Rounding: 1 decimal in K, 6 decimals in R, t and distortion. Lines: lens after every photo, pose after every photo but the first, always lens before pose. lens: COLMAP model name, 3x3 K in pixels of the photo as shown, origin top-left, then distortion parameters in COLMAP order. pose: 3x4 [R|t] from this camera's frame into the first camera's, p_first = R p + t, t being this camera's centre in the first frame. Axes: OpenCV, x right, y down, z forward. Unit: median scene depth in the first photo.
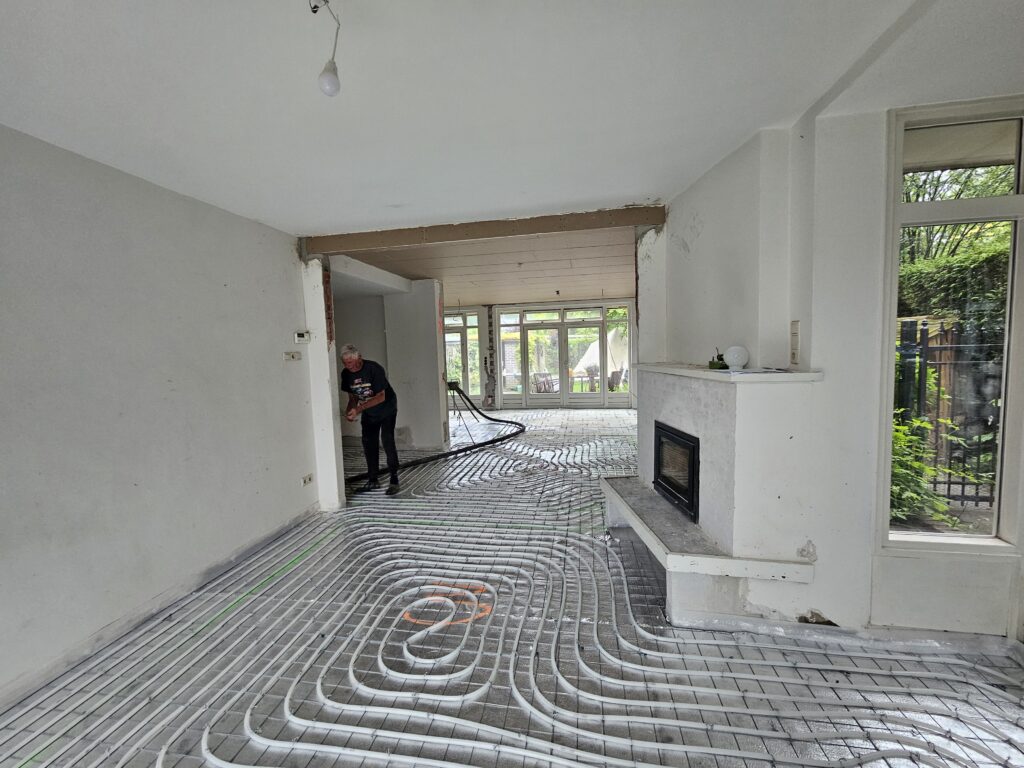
lens RADIAL K [[420.8, 0, 510.2], [0, 420.8, 384.0], [0, 0, 1]] dist [0.000692, 0.000060]
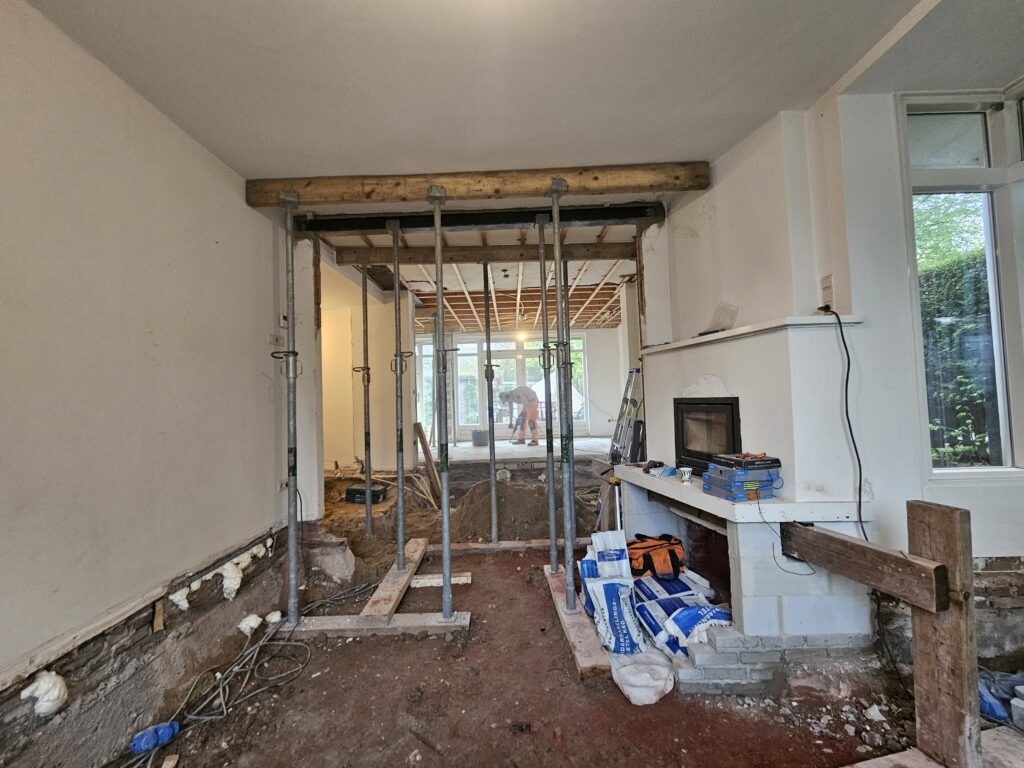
lens RADIAL K [[420.8, 0, 510.2], [0, 420.8, 384.0], [0, 0, 1]] dist [0.000692, 0.000060]
pose [[0.986103, 0.004193, 0.166083, -0.205686], [0.016477, 0.992285, -0.122880, 0.166699], [-0.165317, 0.123909, 0.978426, 0.071130]]
